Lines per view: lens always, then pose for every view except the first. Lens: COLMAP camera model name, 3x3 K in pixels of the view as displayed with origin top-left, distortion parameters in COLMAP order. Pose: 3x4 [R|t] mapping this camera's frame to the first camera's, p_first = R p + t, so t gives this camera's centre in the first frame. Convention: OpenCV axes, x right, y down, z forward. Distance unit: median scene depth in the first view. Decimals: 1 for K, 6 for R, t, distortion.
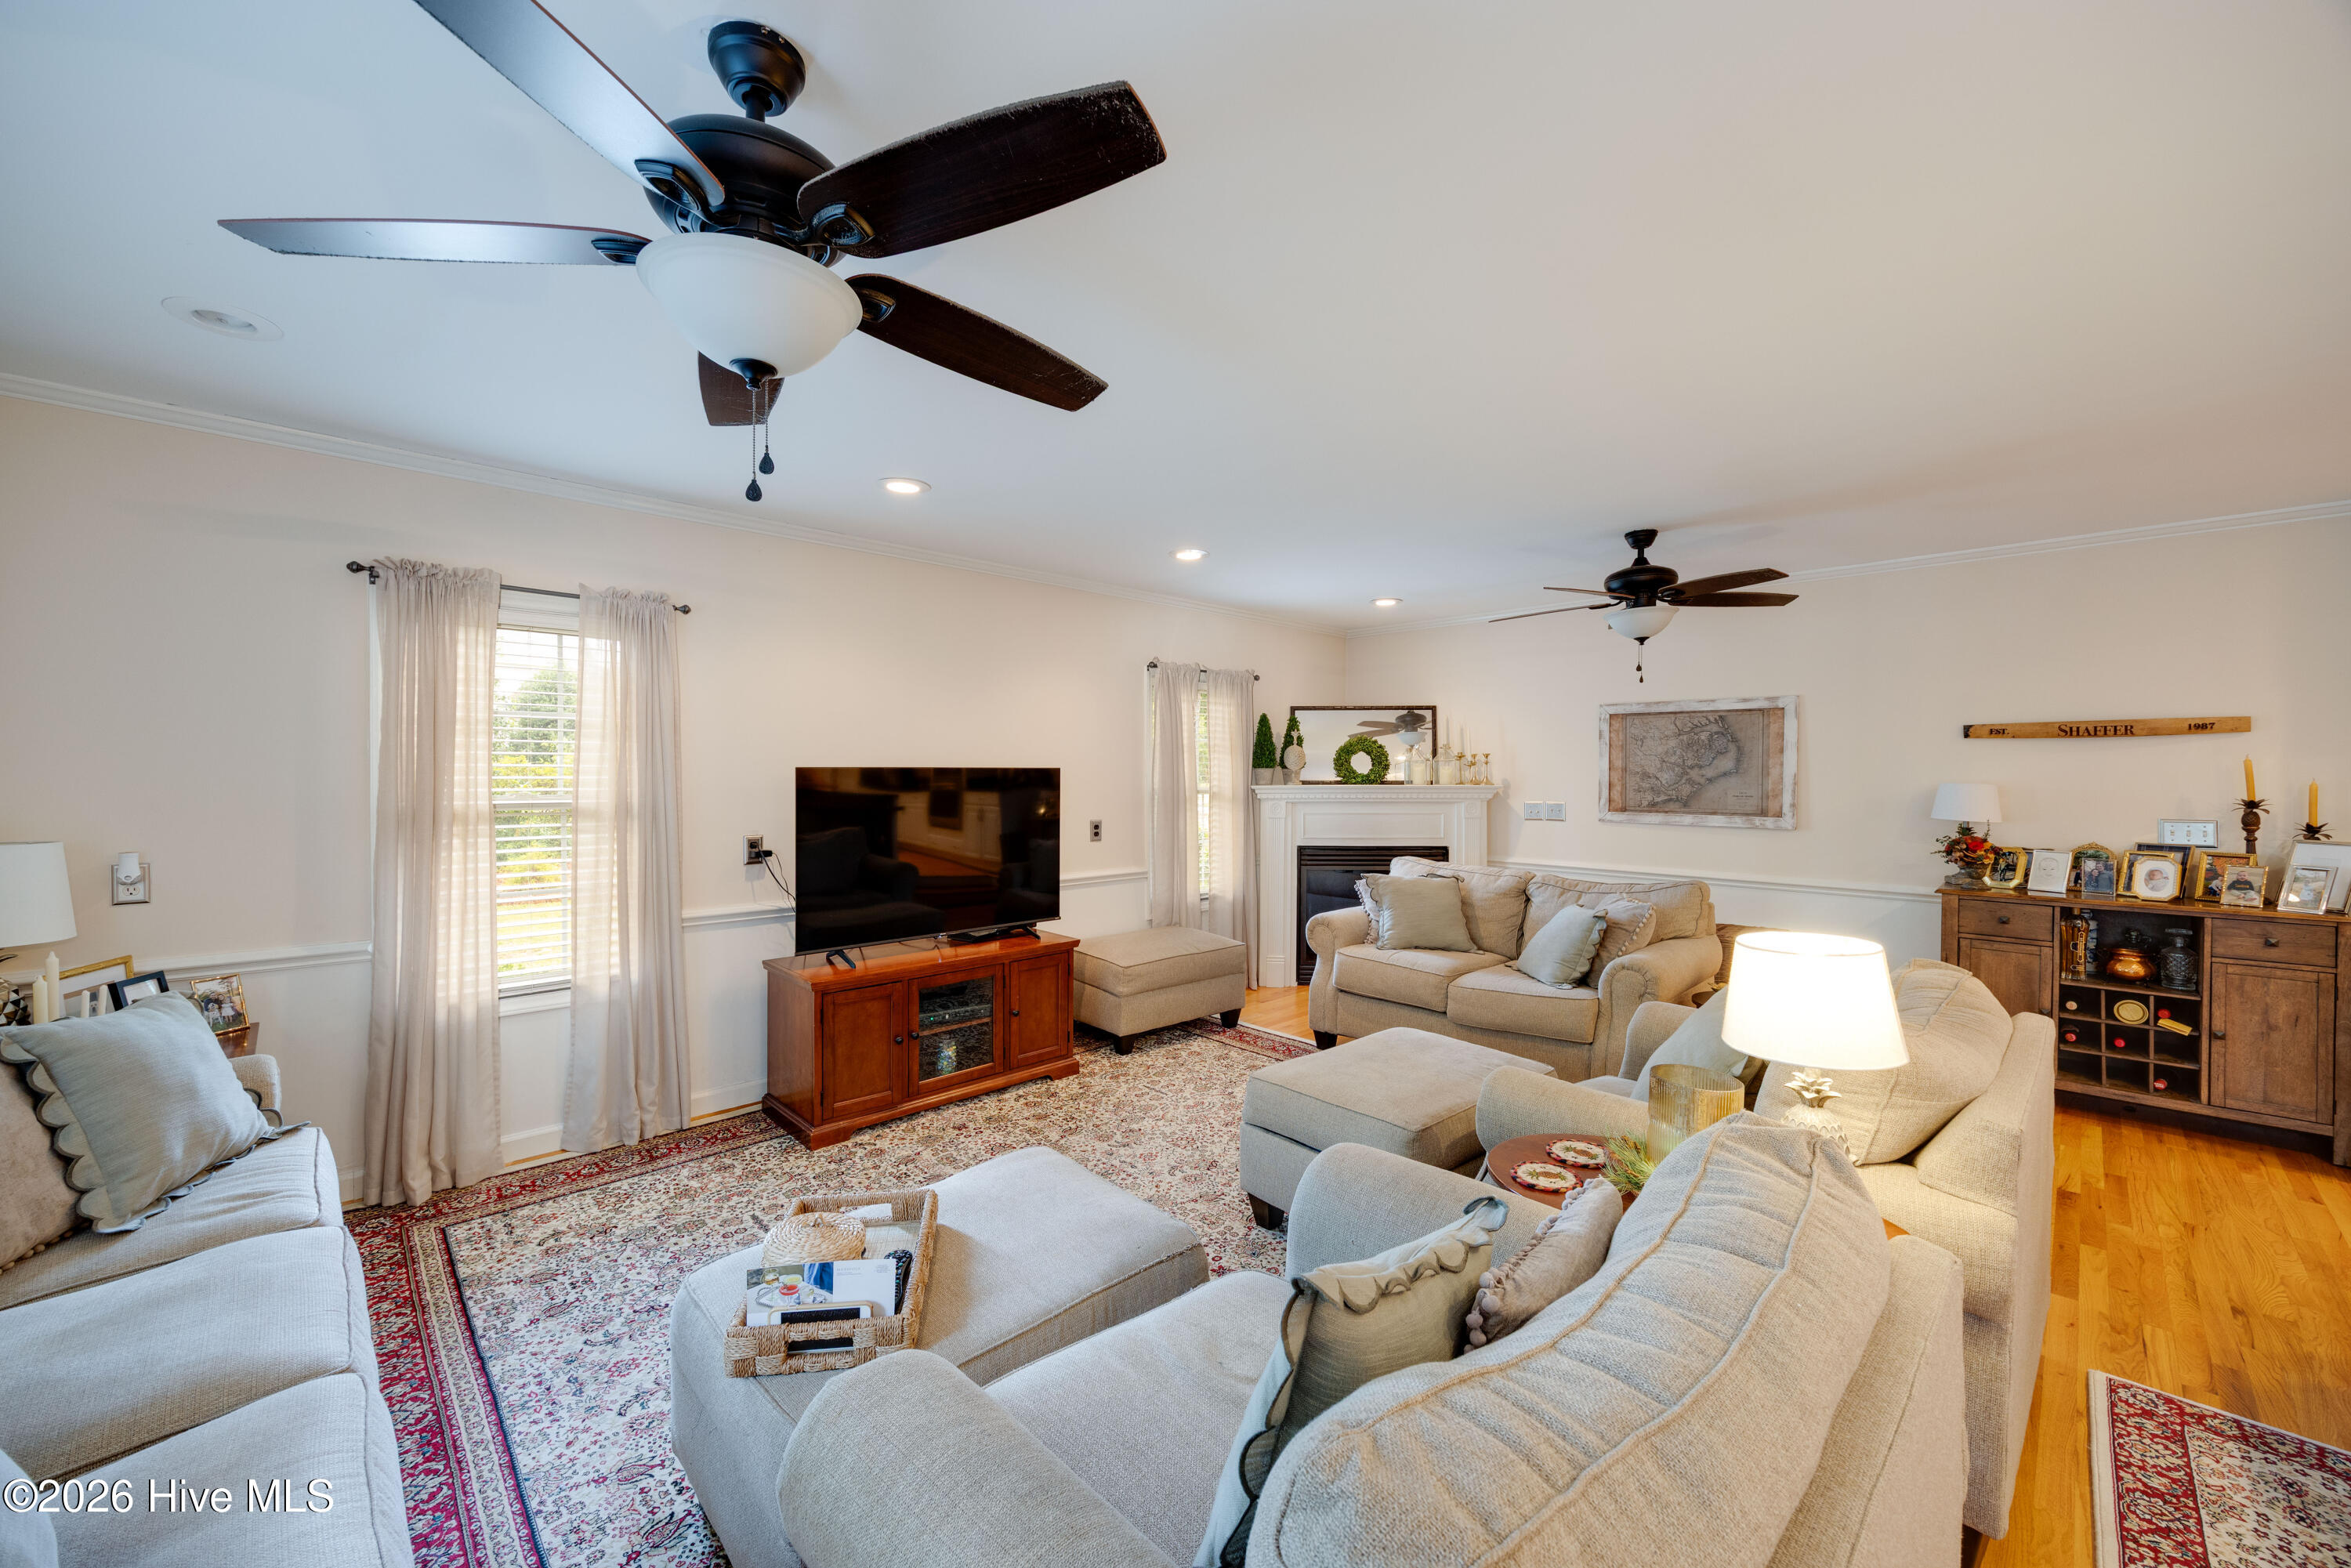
lens RADIAL K [[893.5, 0, 1180.0], [0, 893.5, 784.9], [0, 0, 1]] dist [-0.005155, 0.000015]
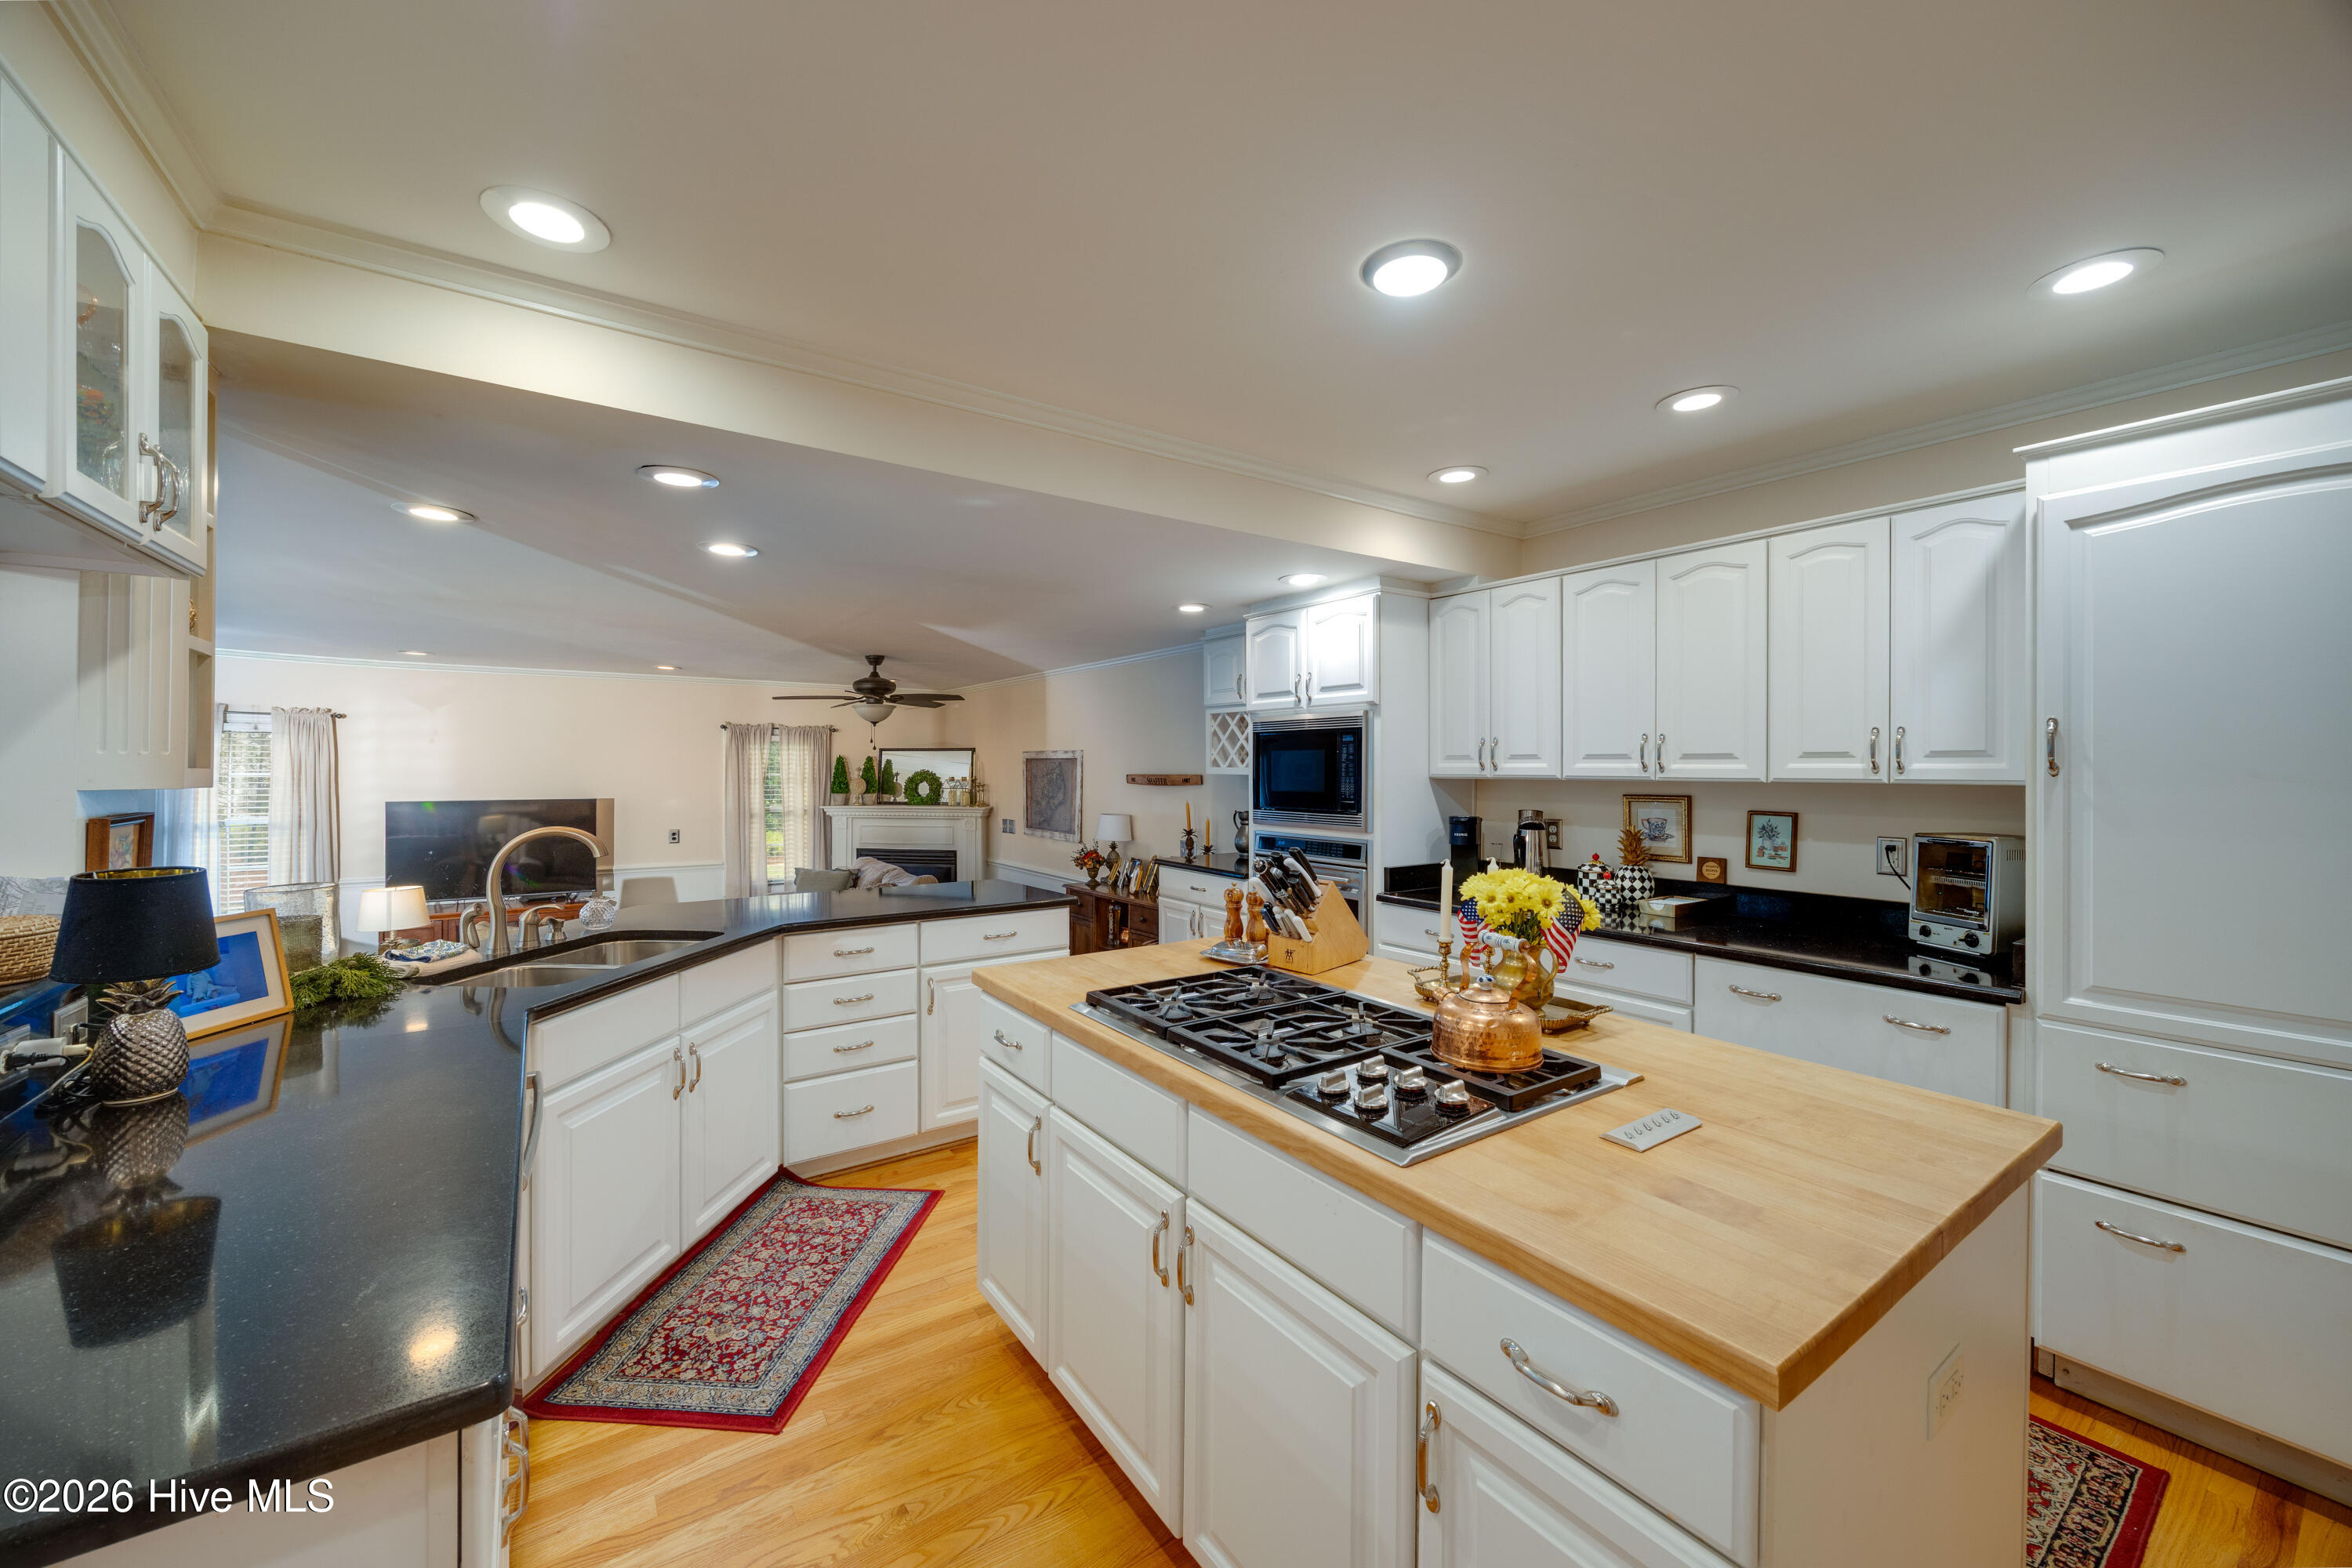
lens RADIAL K [[894.0, 0, 1167.4], [0, 894.0, 771.6], [0, 0, 1]] dist [-0.005155, 0.000015]
pose [[0.984842, 0.001761, -0.173444, 1.272018], [-0.003967, 0.999916, -0.012372, -0.056755], [0.173408, 0.012873, 0.984766, -0.467793]]
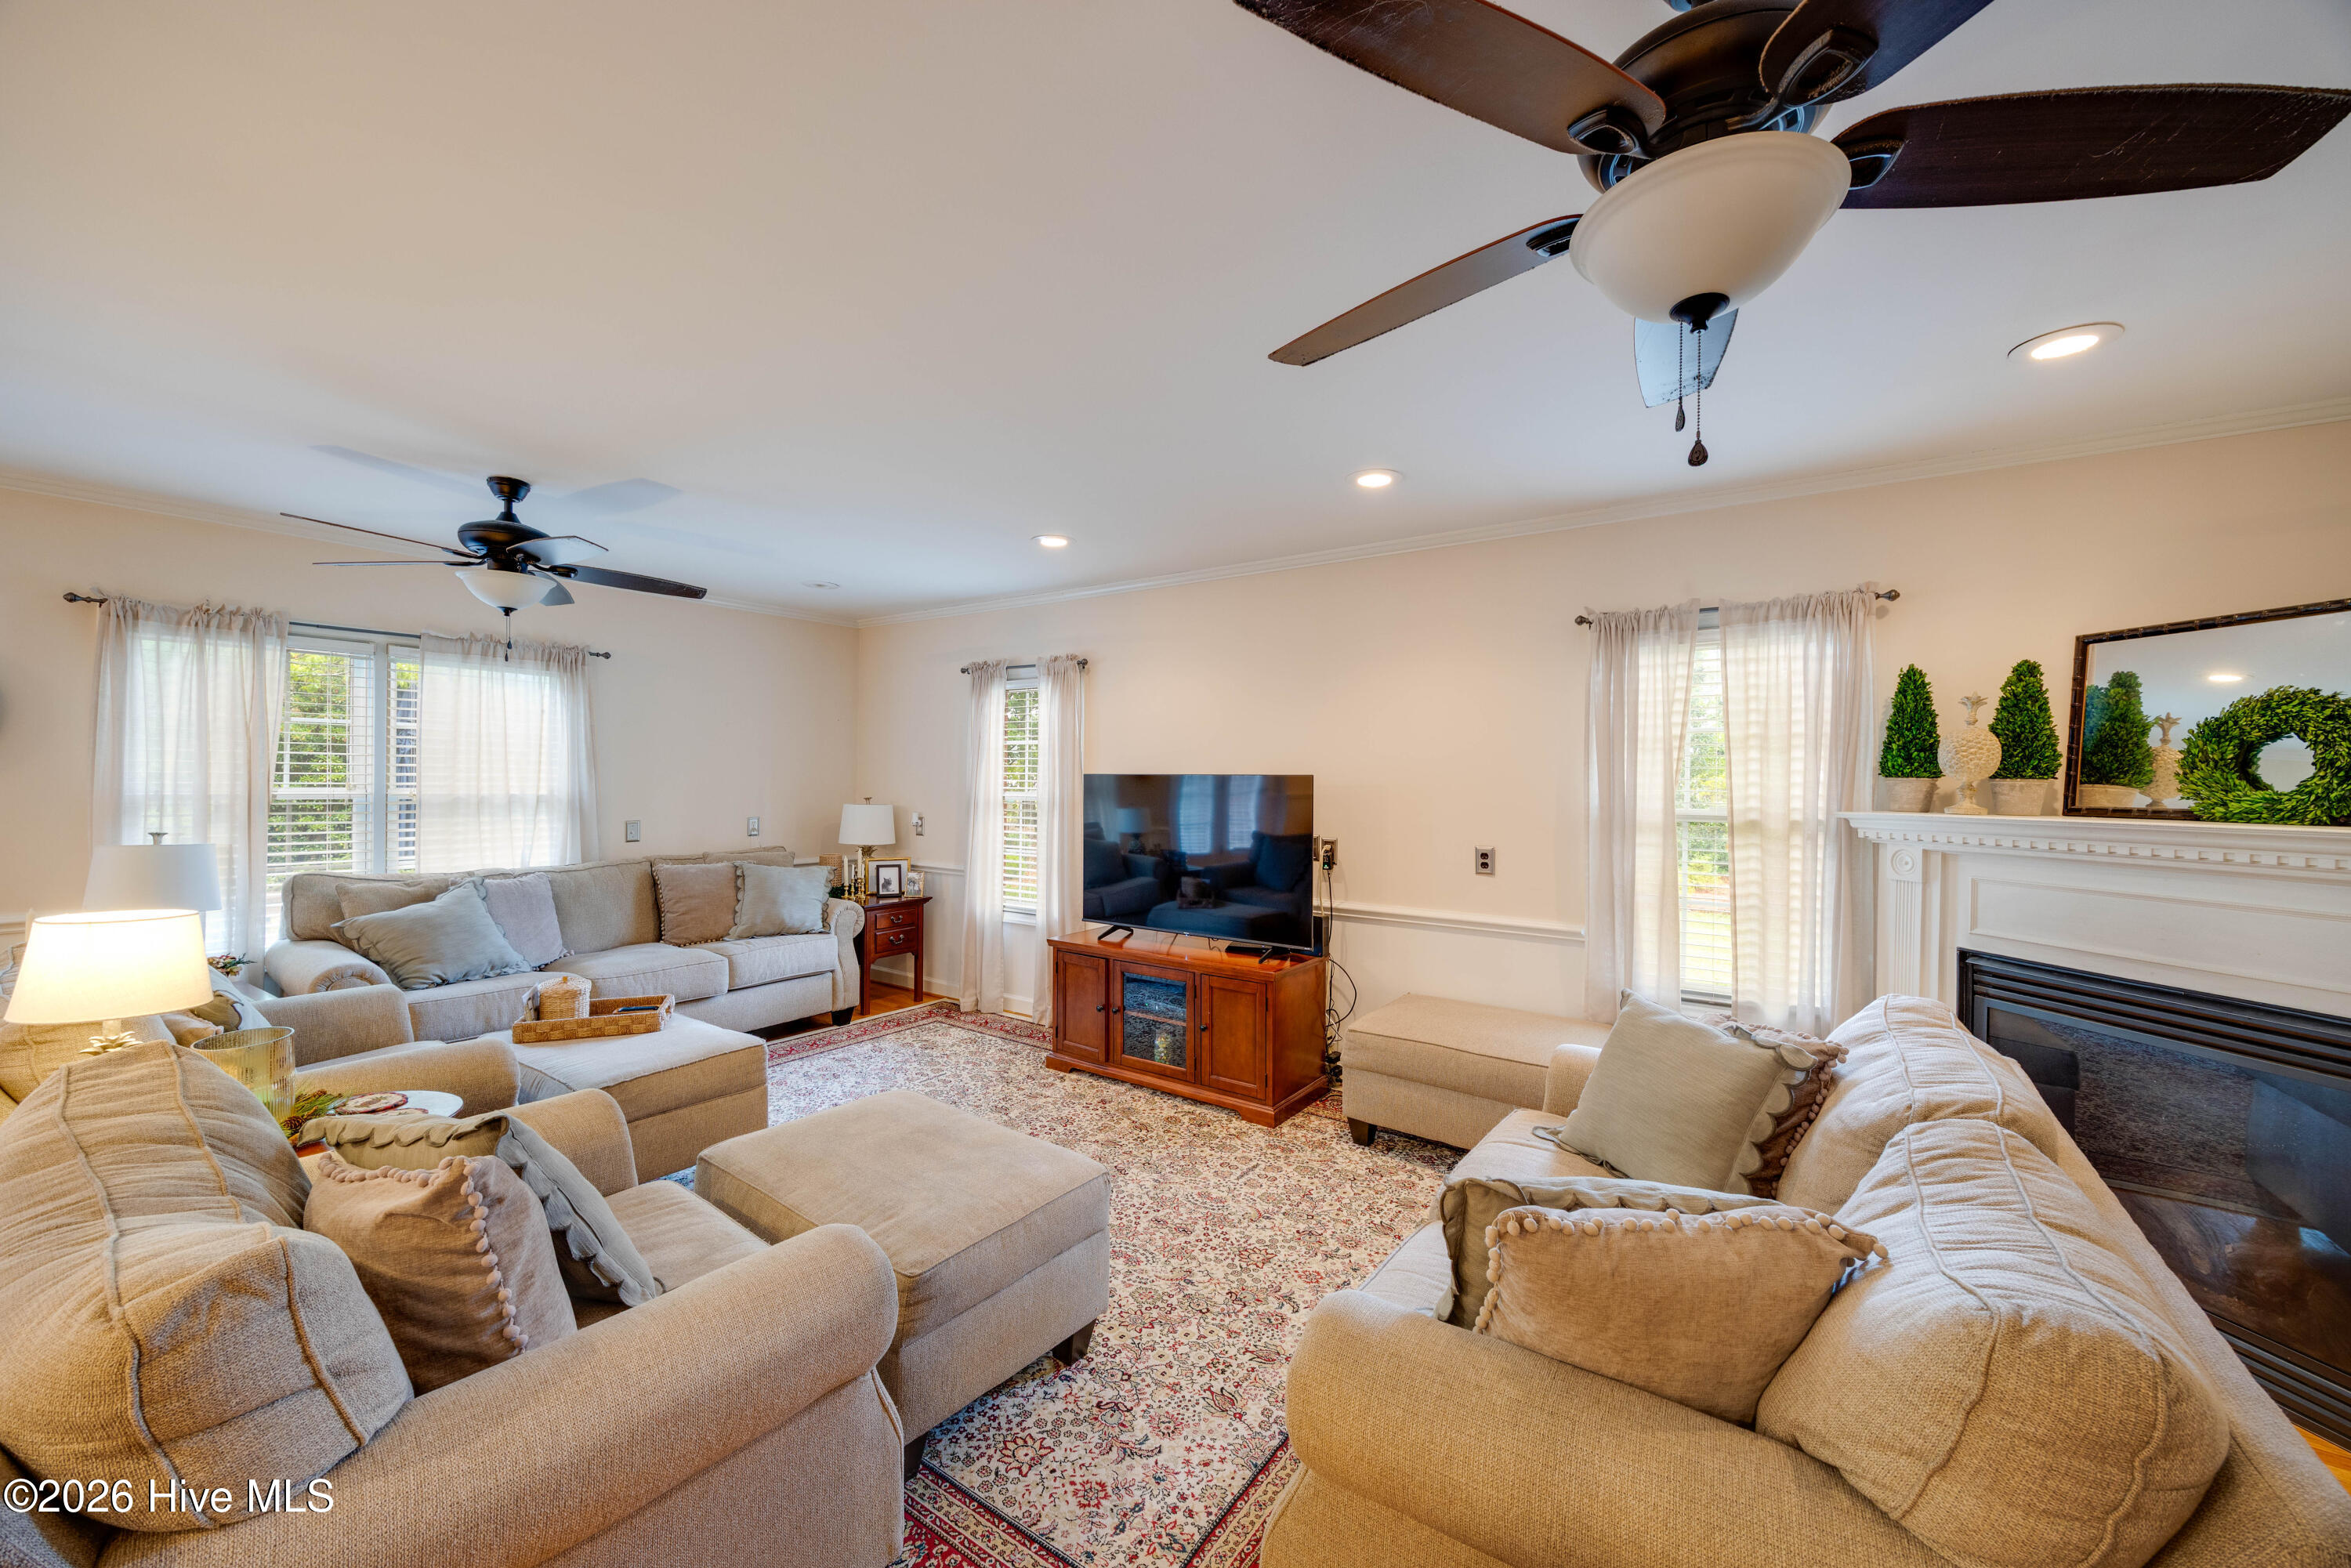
lens RADIAL K [[913.5, 0, 1170.1], [0, 913.5, 782.1], [0, 0, 1]] dist [0.000991, -0.000035]
pose [[0.175145, 0.002430, -0.984540, 0.762622], [-0.027109, 0.999630, -0.002355, -0.006453], [0.984169, 0.027102, 0.175146, 0.765035]]
